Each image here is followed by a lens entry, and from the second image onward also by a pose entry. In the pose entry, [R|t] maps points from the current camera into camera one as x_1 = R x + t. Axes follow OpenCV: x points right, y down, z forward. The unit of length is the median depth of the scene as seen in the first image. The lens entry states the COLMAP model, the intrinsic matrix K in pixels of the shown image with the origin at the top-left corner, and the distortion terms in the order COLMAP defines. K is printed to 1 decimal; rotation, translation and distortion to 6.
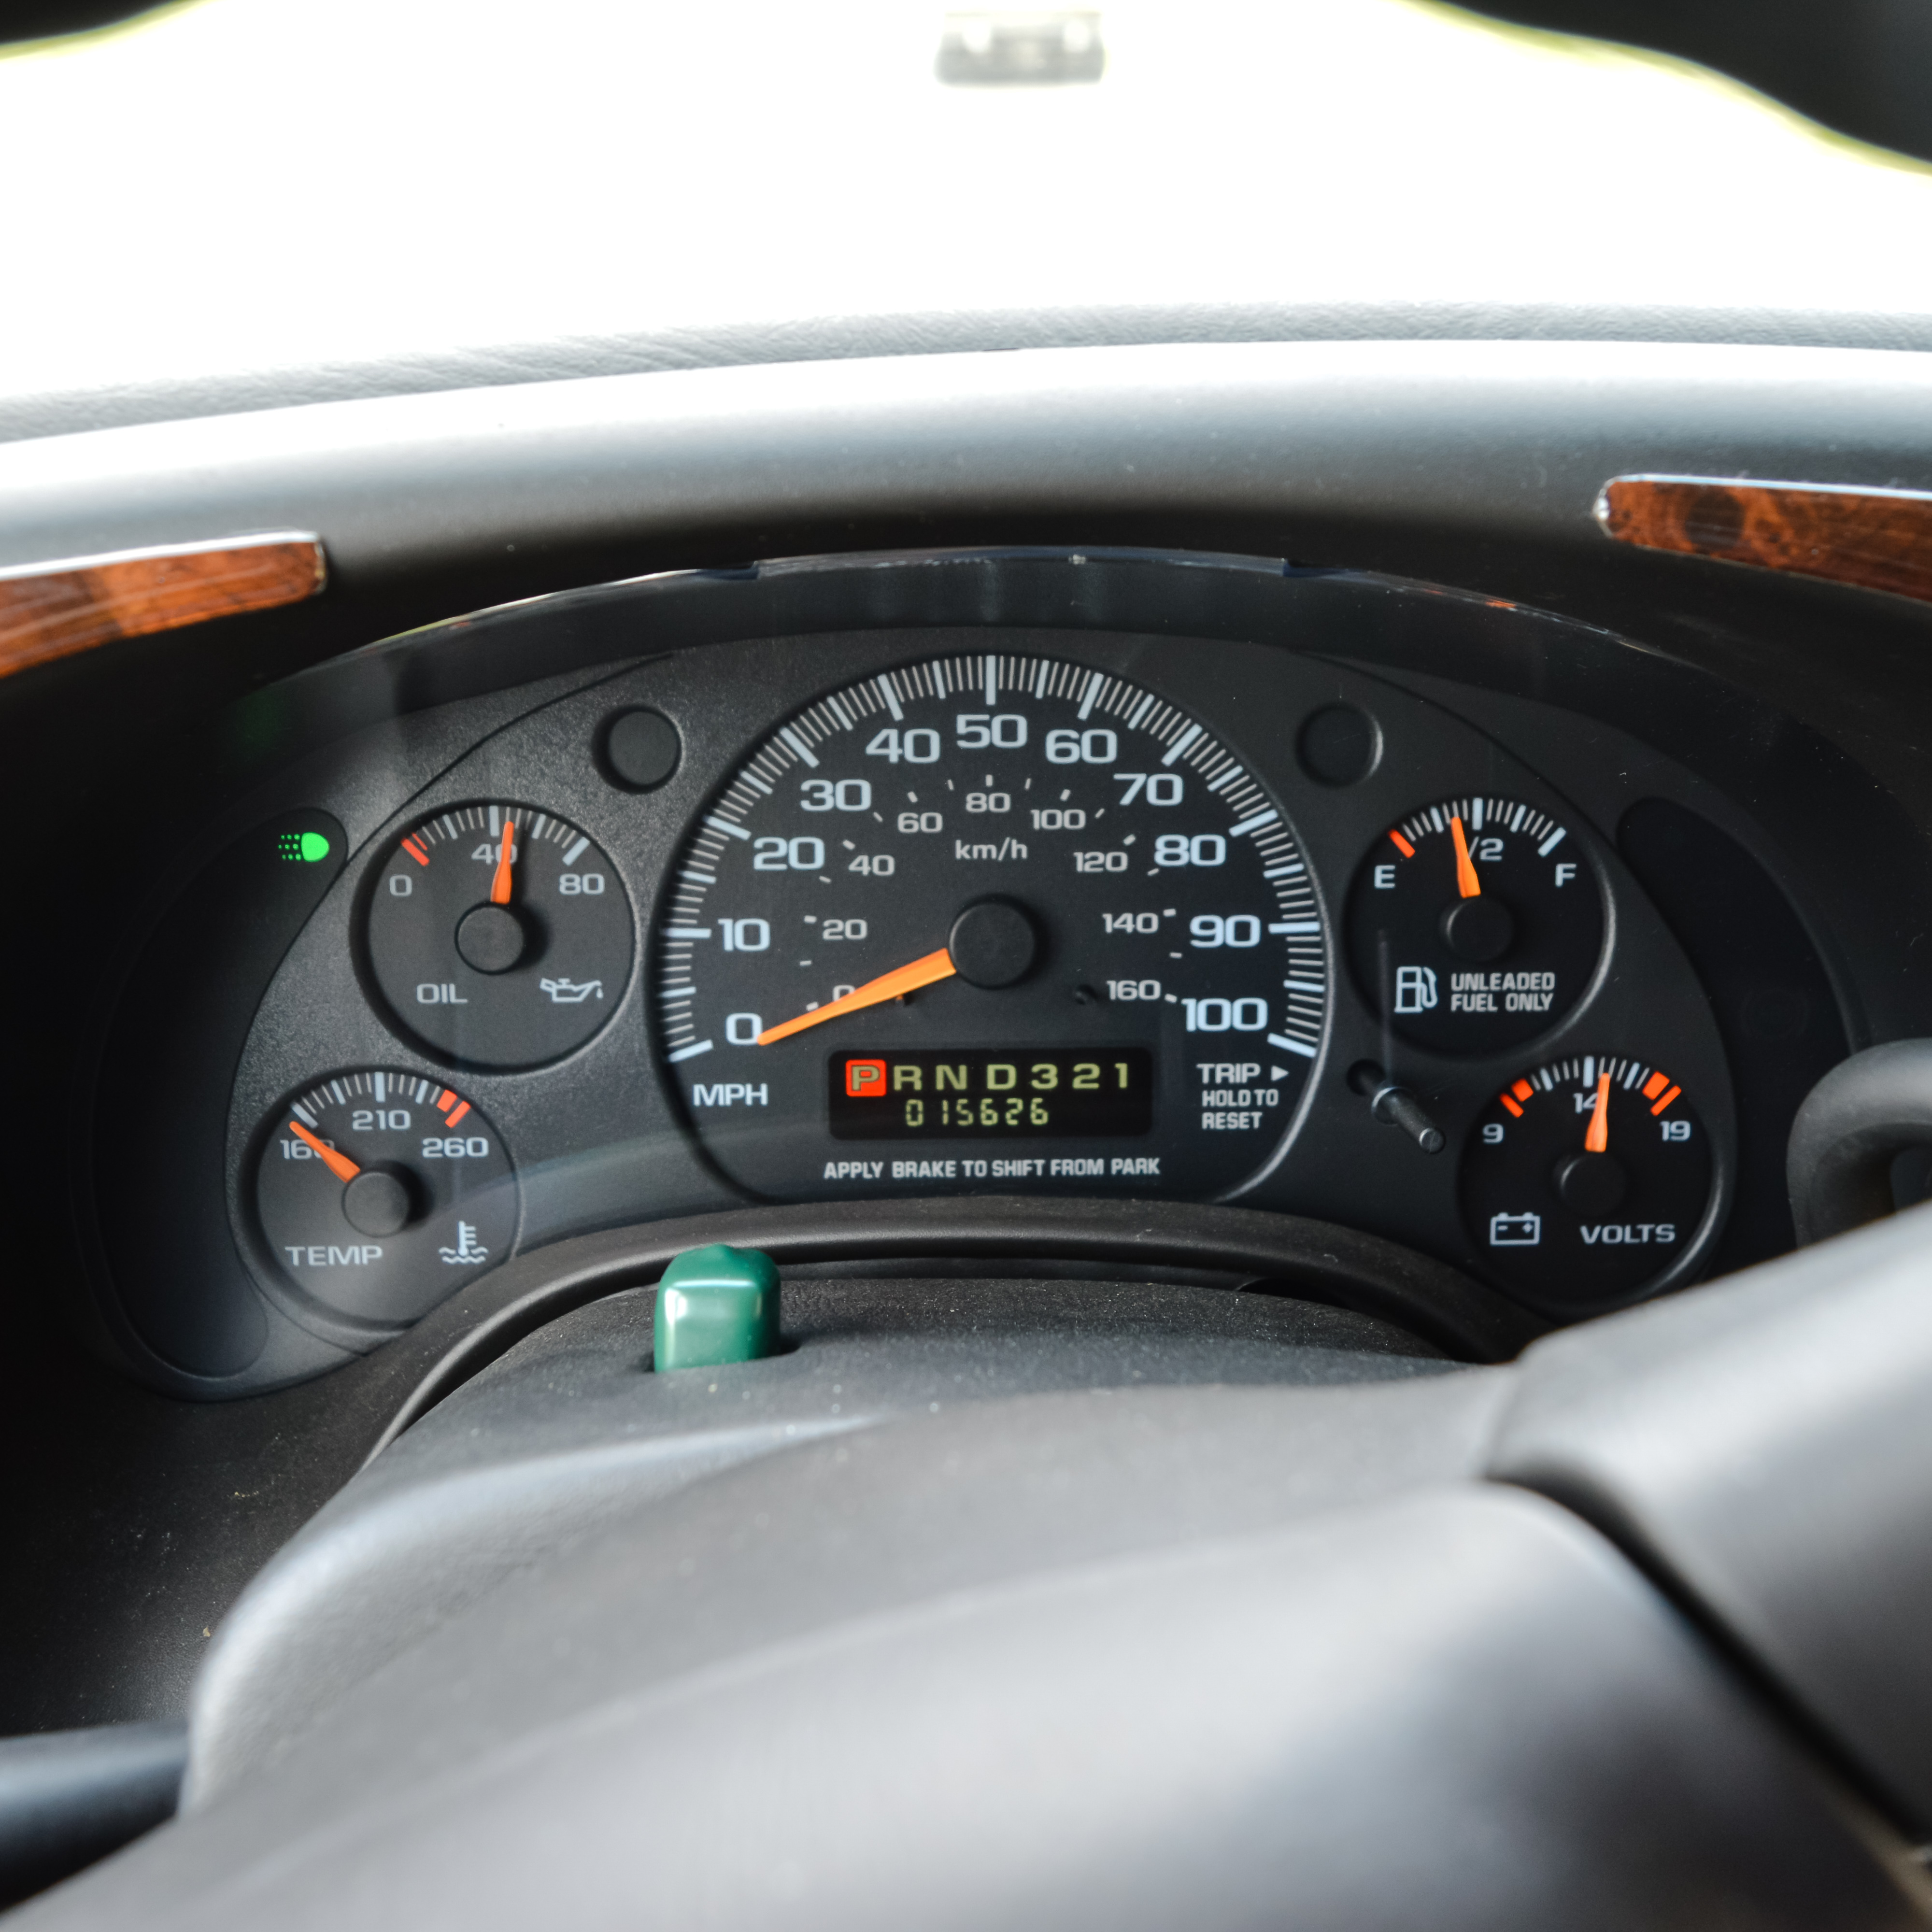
lens RADIAL K [[2337.0, 0, 960.9], [0, 2337.0, 973.4], [0, 0, 1]] dist [-0.017146, 0.000000]
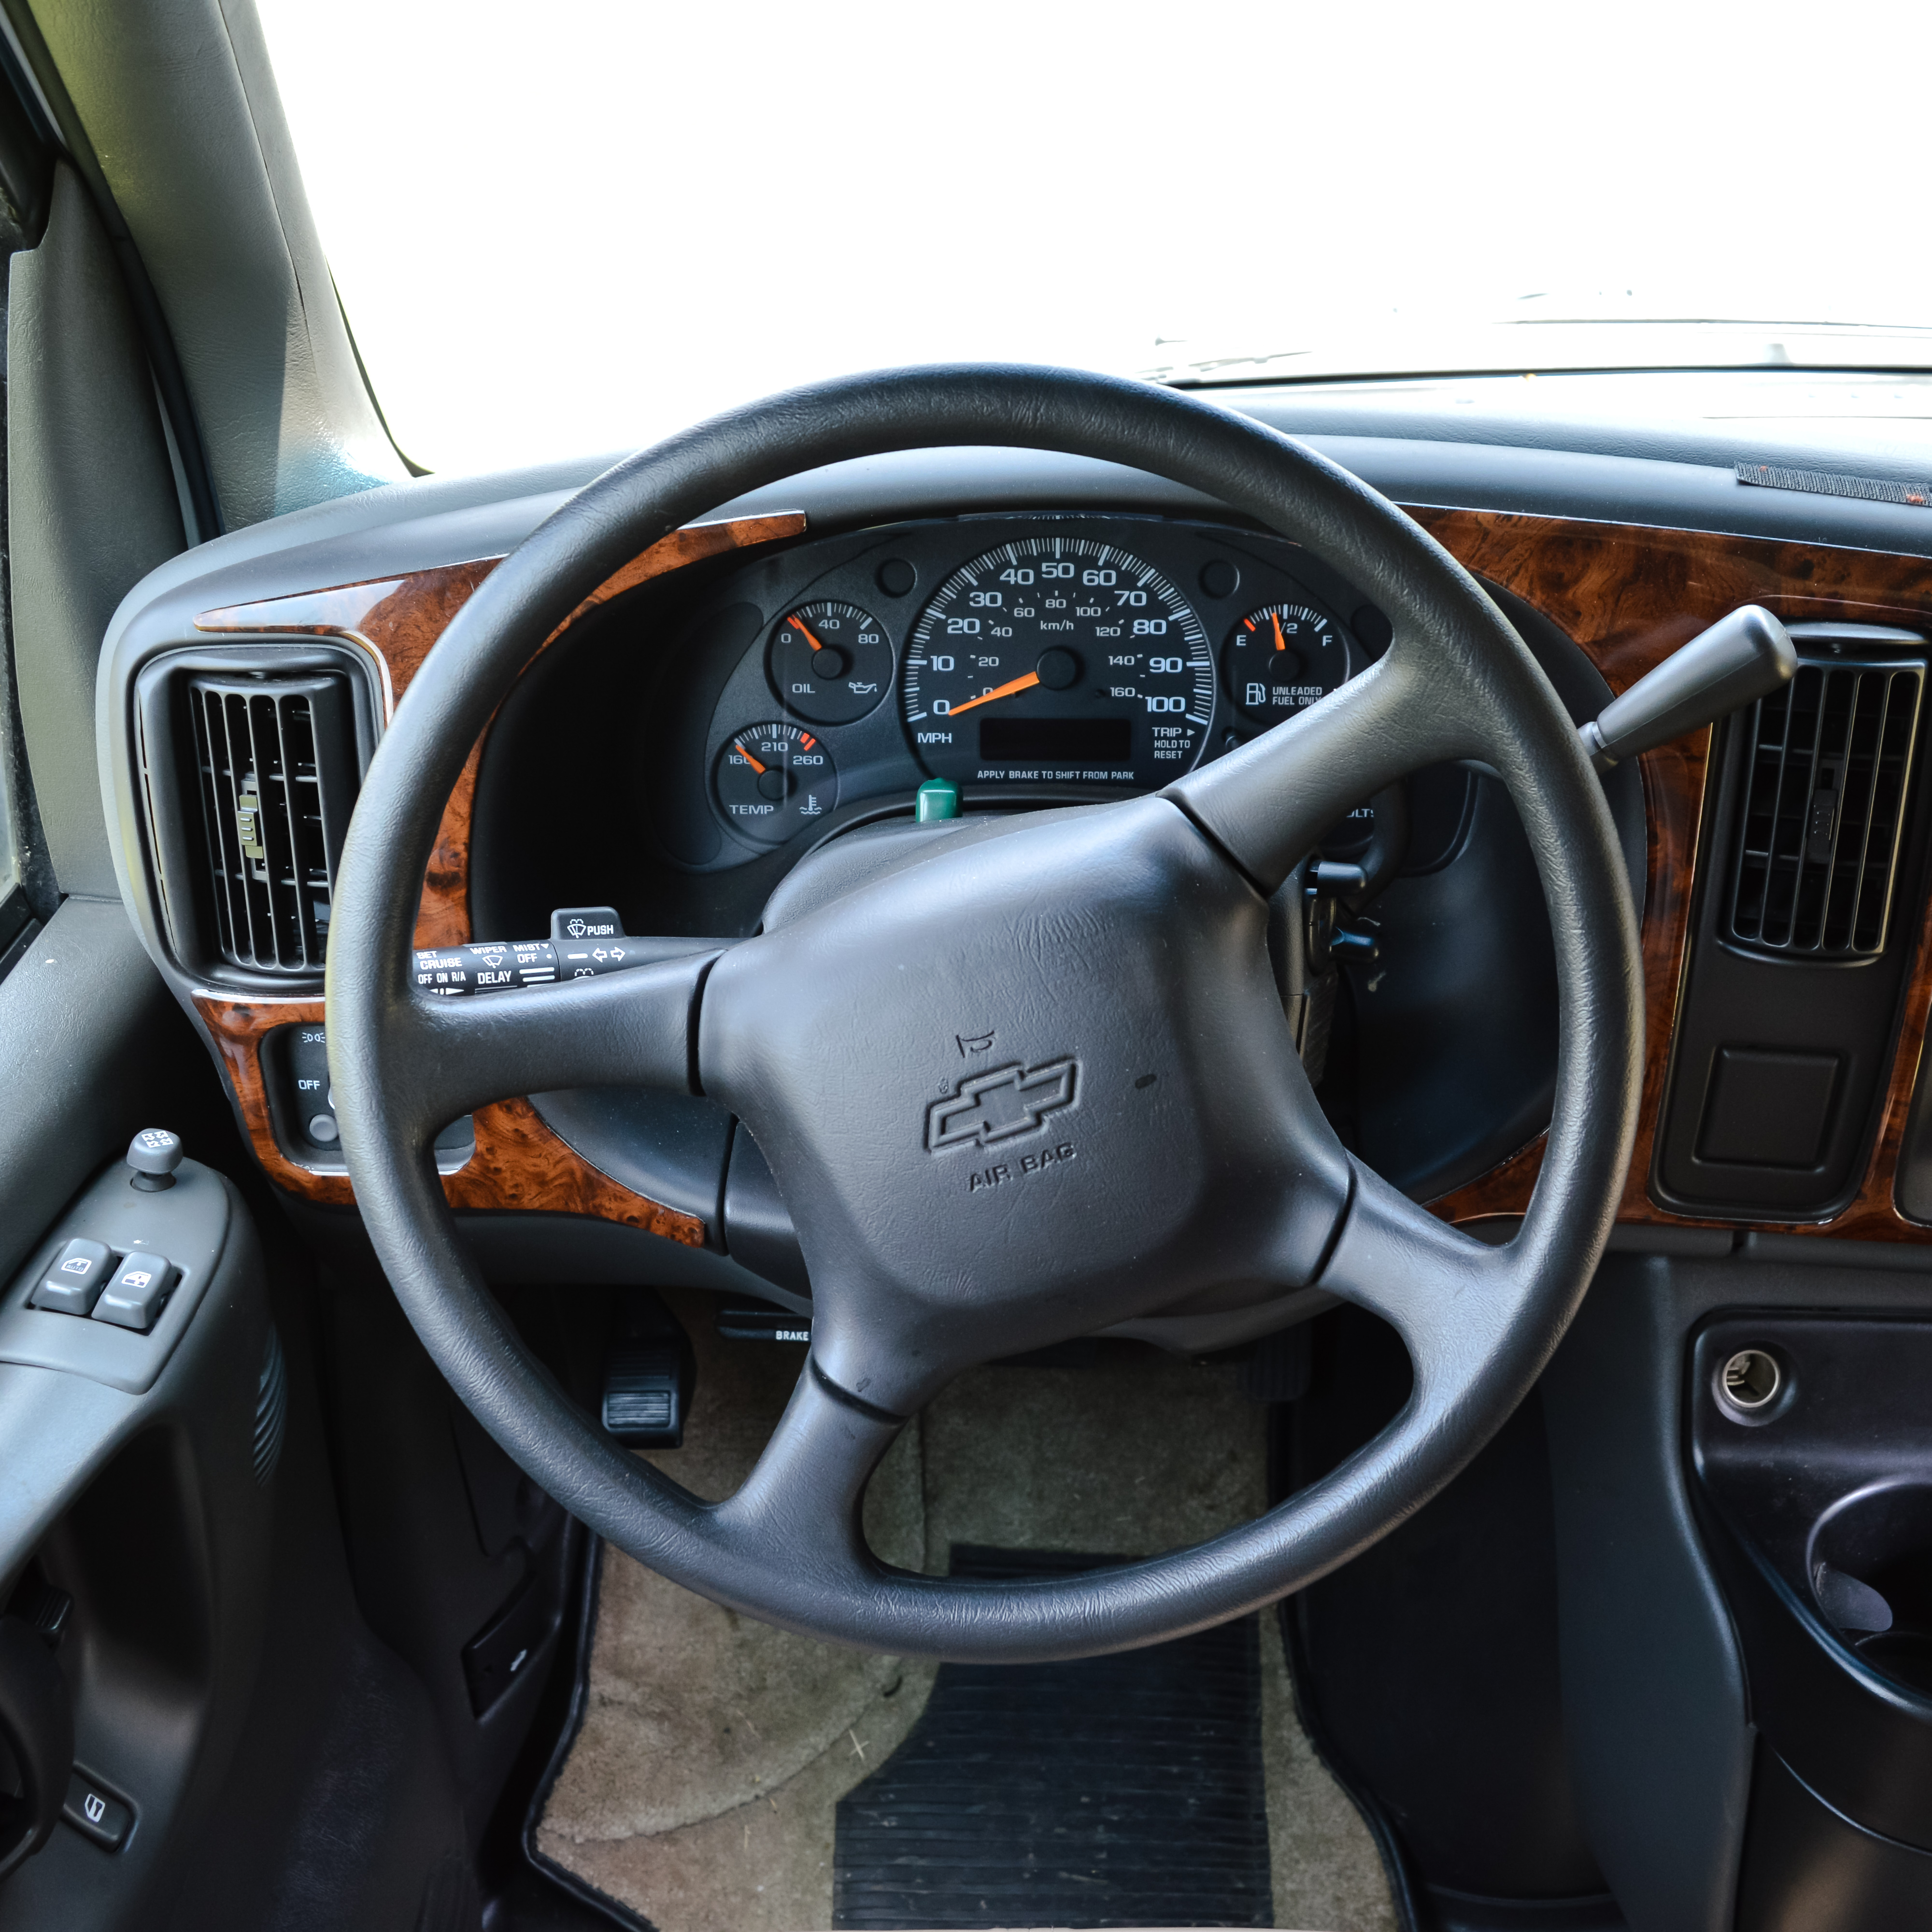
lens RADIAL K [[2337.0, 0, 973.1], [0, 2337.0, 954.9], [0, 0, 1]] dist [-0.017146, 0.000000]
pose [[0.998548, 0.020451, -0.049830, 0.049305], [-0.015715, 0.995481, 0.093656, 0.049257], [0.051520, -0.092737, 0.994357, -1.179831]]
